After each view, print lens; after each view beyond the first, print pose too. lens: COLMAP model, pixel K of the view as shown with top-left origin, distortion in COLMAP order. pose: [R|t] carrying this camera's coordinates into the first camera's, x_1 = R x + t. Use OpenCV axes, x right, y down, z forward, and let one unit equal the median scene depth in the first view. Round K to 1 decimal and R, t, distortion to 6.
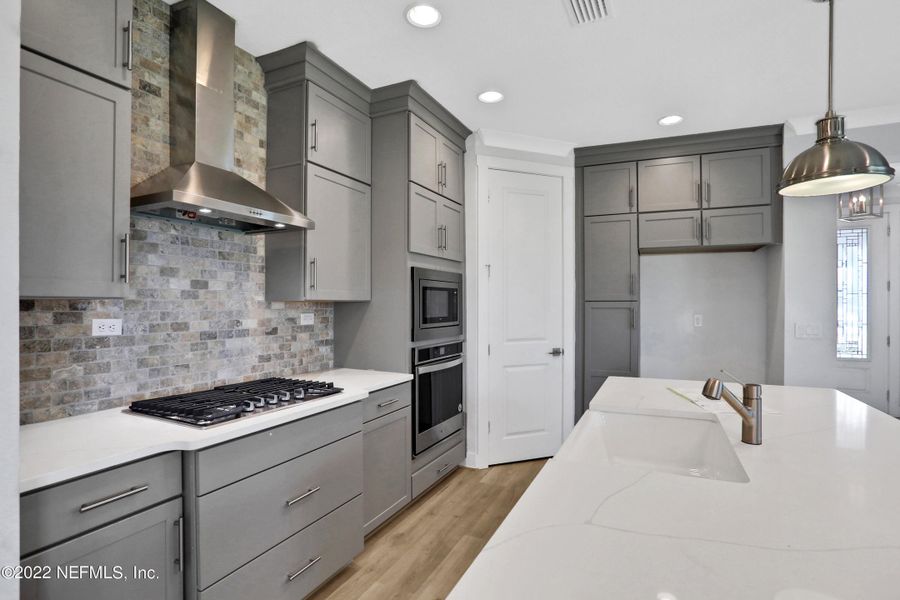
lens RADIAL K [[454.0, 0, 451.1], [0, 454.0, 302.4], [0, 0, 1]] dist [-0.033003, 0.008835]
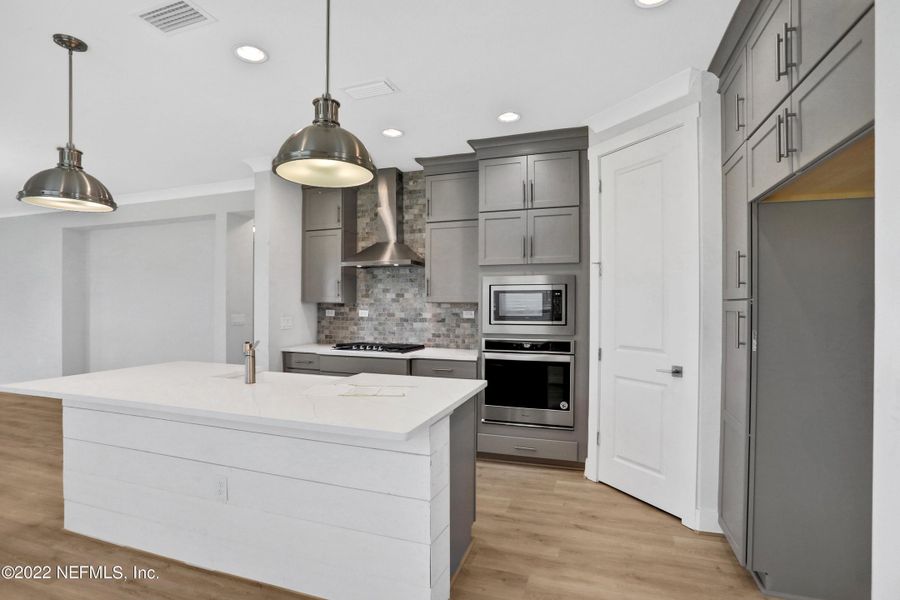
lens RADIAL K [[454.0, 0, 458.3], [0, 454.0, 306.6], [0, 0, 1]] dist [-0.033003, 0.008835]
pose [[0.116475, 0.002889, -0.993189, 1.504741], [0.002648, 0.999991, 0.003219, 0.006245], [0.993190, -0.003005, 0.116466, 0.964560]]
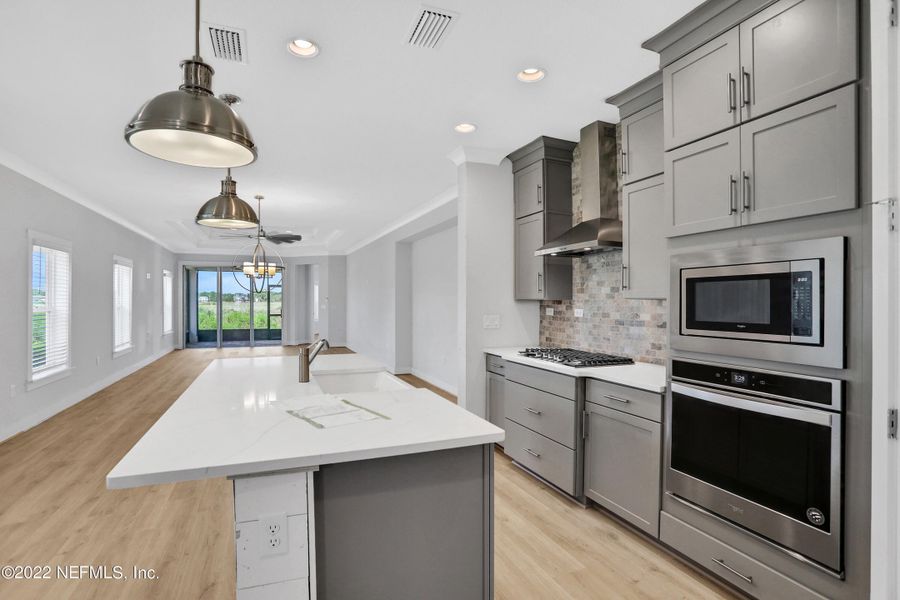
lens RADIAL K [[454.0, 0, 449.8], [0, 454.0, 299.8], [0, 0, 1]] dist [-0.033003, 0.008835]
pose [[-0.676239, -0.004491, -0.736668, 0.943503], [0.001345, 0.999972, -0.007332, 0.006721], [0.736681, -0.005949, -0.676215, 1.550804]]
